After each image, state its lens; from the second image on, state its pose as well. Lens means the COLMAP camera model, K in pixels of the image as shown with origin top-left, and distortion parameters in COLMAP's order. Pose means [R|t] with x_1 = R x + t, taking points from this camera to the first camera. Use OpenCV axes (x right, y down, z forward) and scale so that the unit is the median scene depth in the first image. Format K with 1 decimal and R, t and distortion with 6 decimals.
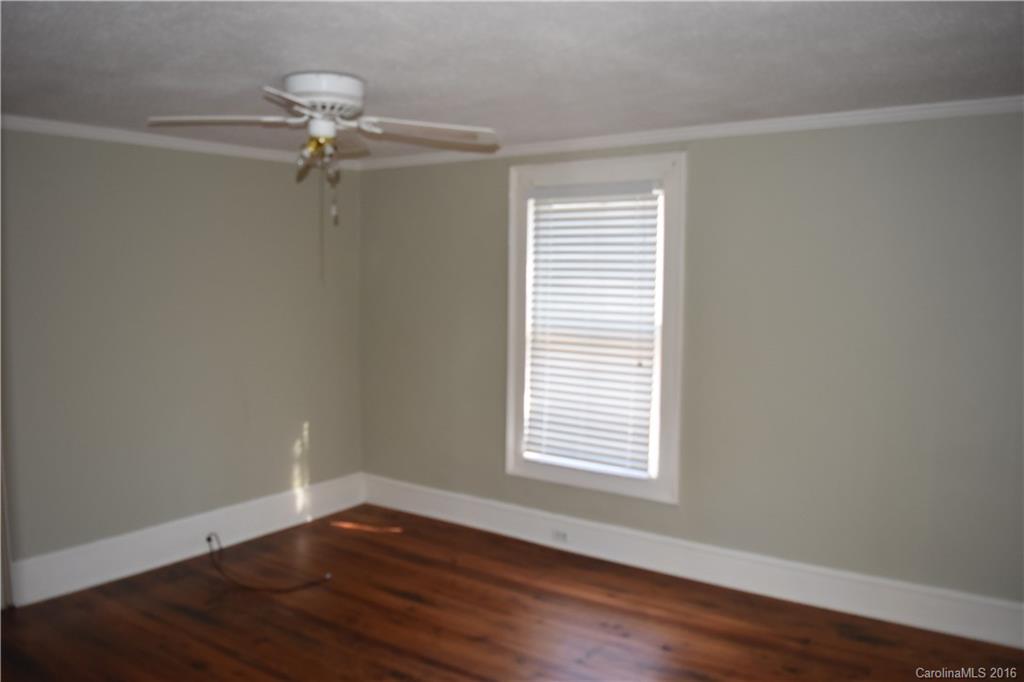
lens RADIAL K [[834.6, 0, 512.0], [0, 834.6, 341.0], [0, 0, 1]] dist [-0.071930, 0.000604]
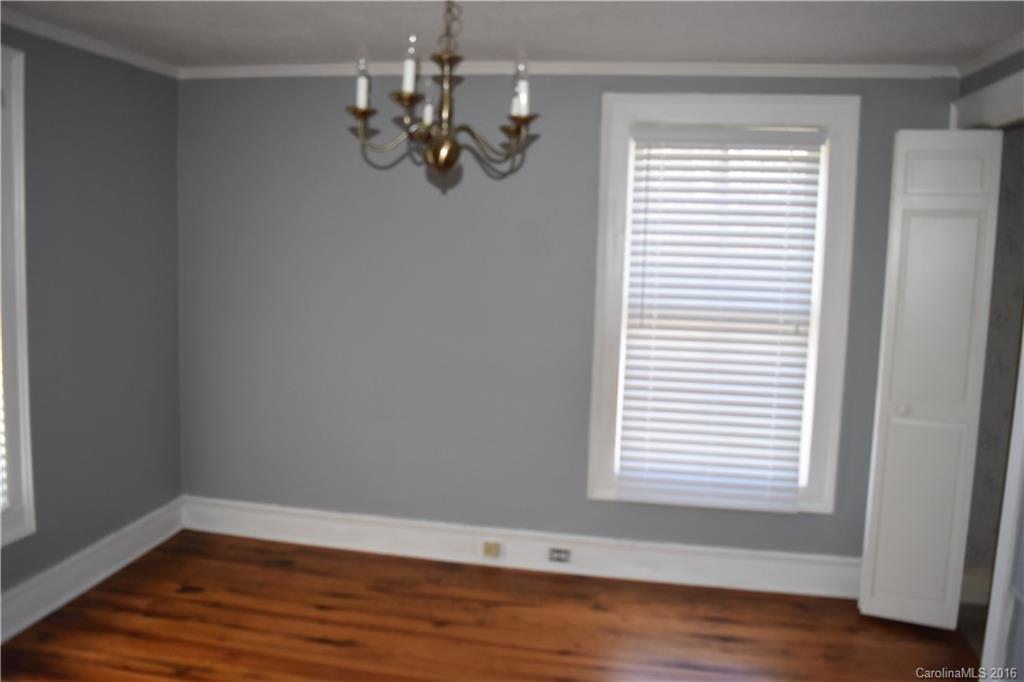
lens RADIAL K [[834.6, 0, 512.0], [0, 834.6, 341.0], [0, 0, 1]] dist [-0.071930, 0.000604]
pose [[0.884227, -0.049657, 0.464411, -0.435399], [0.023746, 0.997826, 0.061480, -0.037141], [-0.466454, -0.043335, 0.883483, 0.378723]]
